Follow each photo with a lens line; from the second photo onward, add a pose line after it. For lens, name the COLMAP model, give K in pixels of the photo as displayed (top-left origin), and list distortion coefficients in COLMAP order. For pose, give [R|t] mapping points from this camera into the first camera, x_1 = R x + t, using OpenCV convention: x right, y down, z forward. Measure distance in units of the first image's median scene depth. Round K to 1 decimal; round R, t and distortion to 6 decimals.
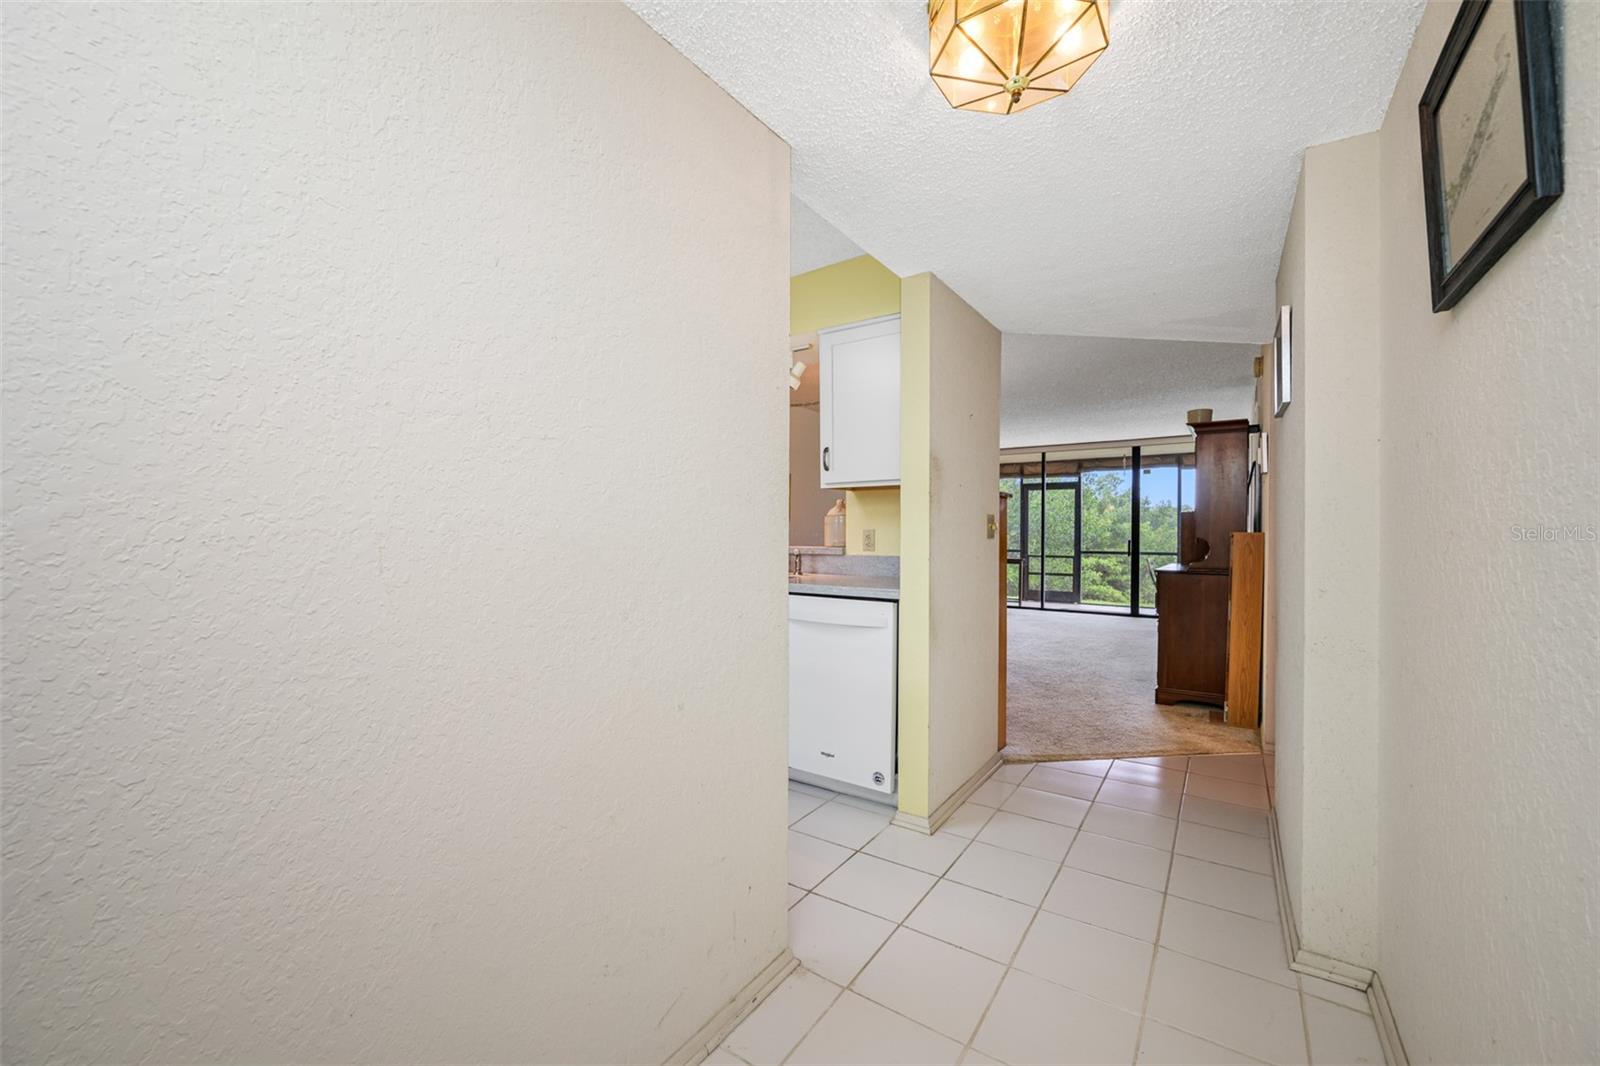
lens RADIAL K [[645.2, 0, 798.8], [0, 645.2, 536.3], [0, 0, 1]] dist [-0.000242, 0.000060]
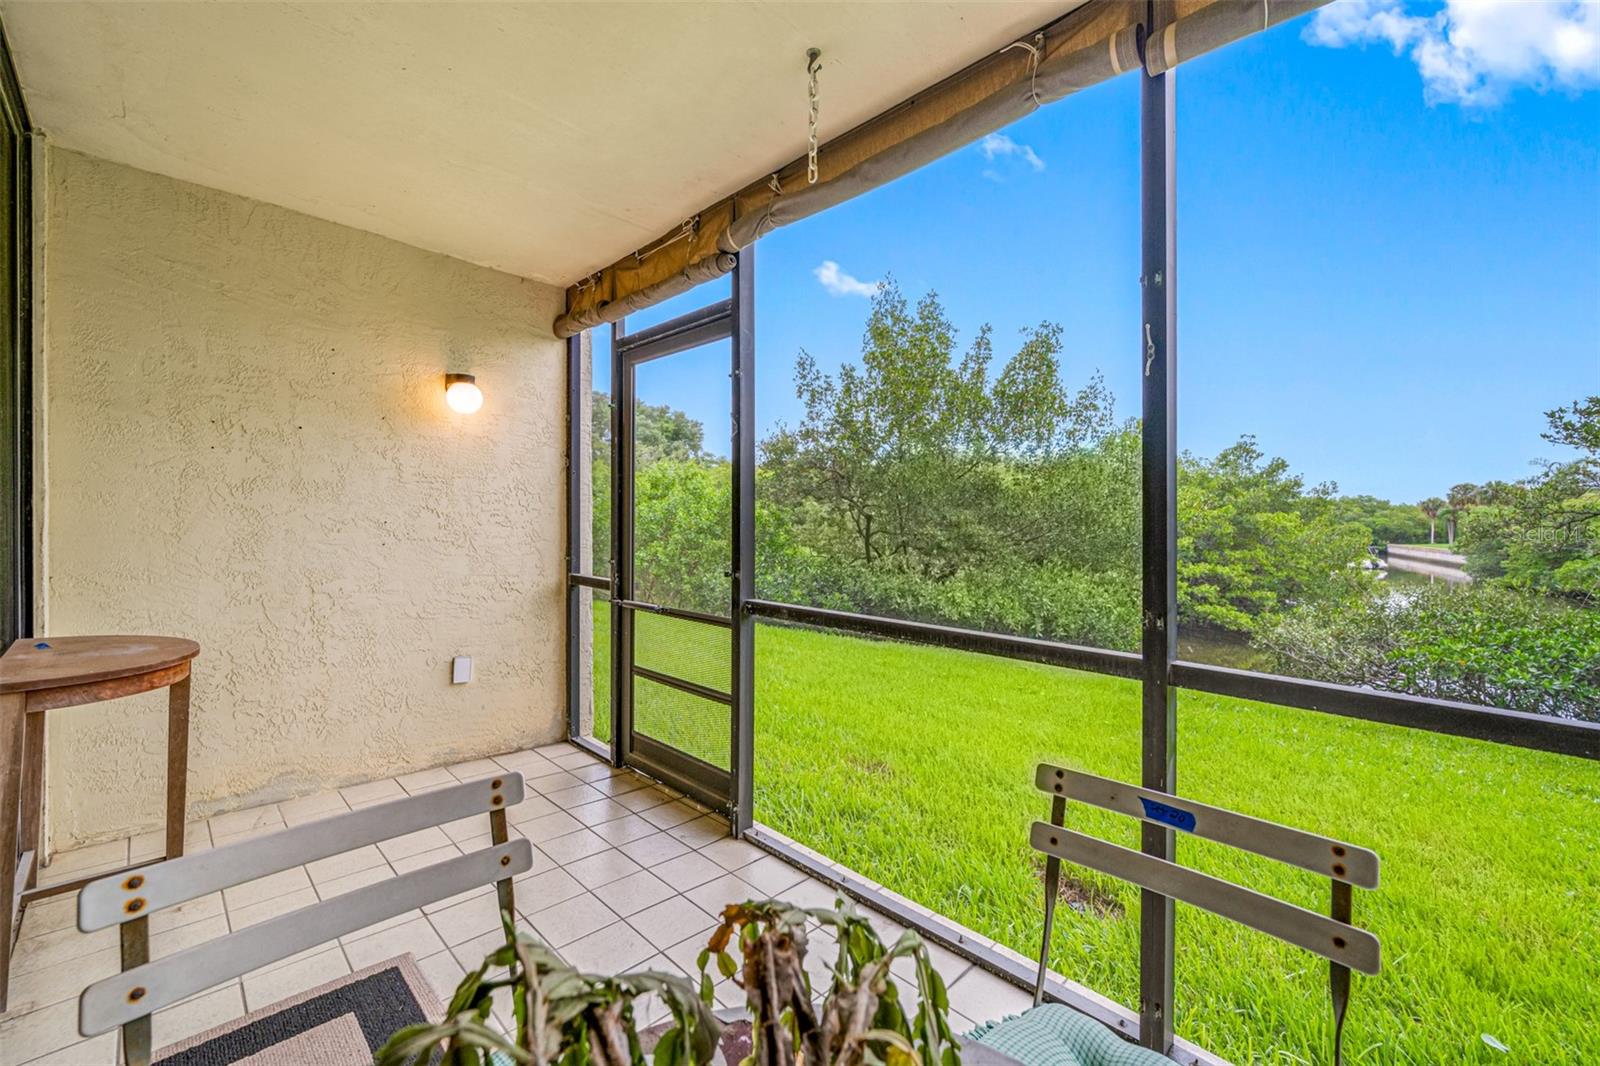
lens RADIAL K [[648.0, 0, 804.3], [0, 648.0, 515.9], [0, 0, 1]] dist [-0.001459, -0.000157]
pose [[0.984101, 0.008122, -0.177425, 1.461525], [-0.011297, 0.999793, -0.016894, -0.010591], [0.177251, 0.018630, 0.983989, 2.292612]]
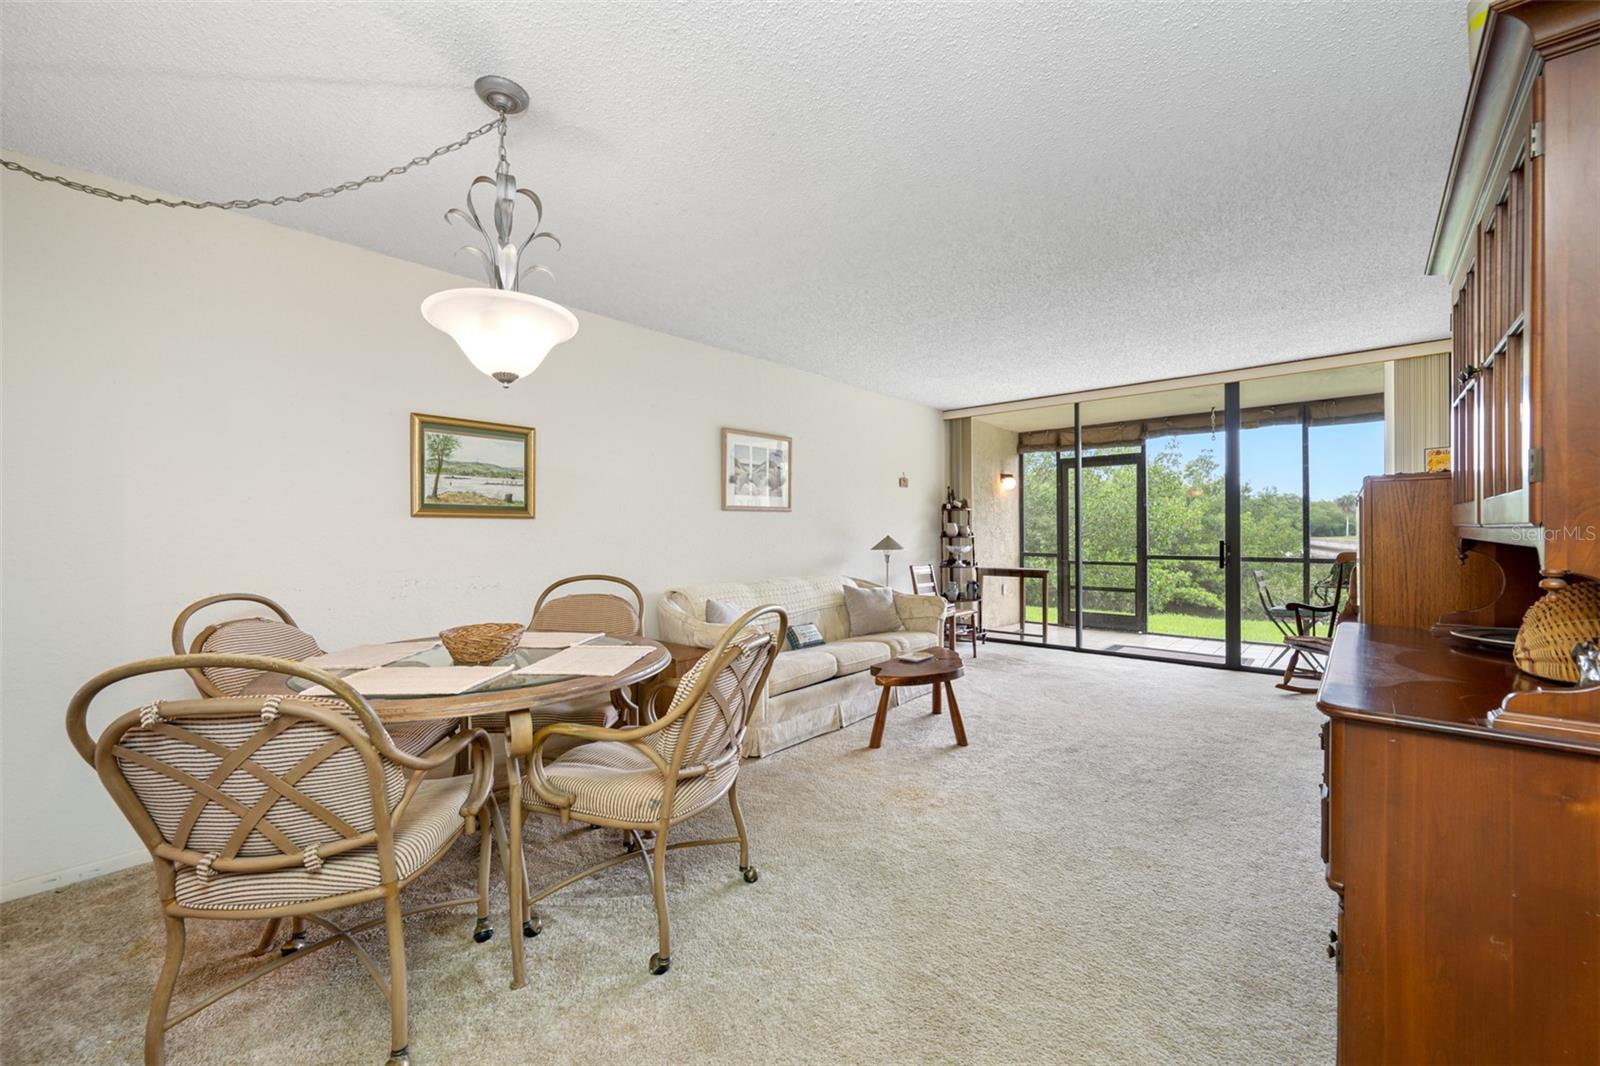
lens RADIAL K [[643.1, 0, 795.6], [0, 643.1, 532.7], [0, 0, 1]] dist [-0.002502, -0.000220]
pose [[0.993030, -0.011864, -0.117262, 0.443621], [0.011775, 0.999930, -0.001450, -0.012074], [0.117271, 0.000059, 0.993100, 0.844770]]
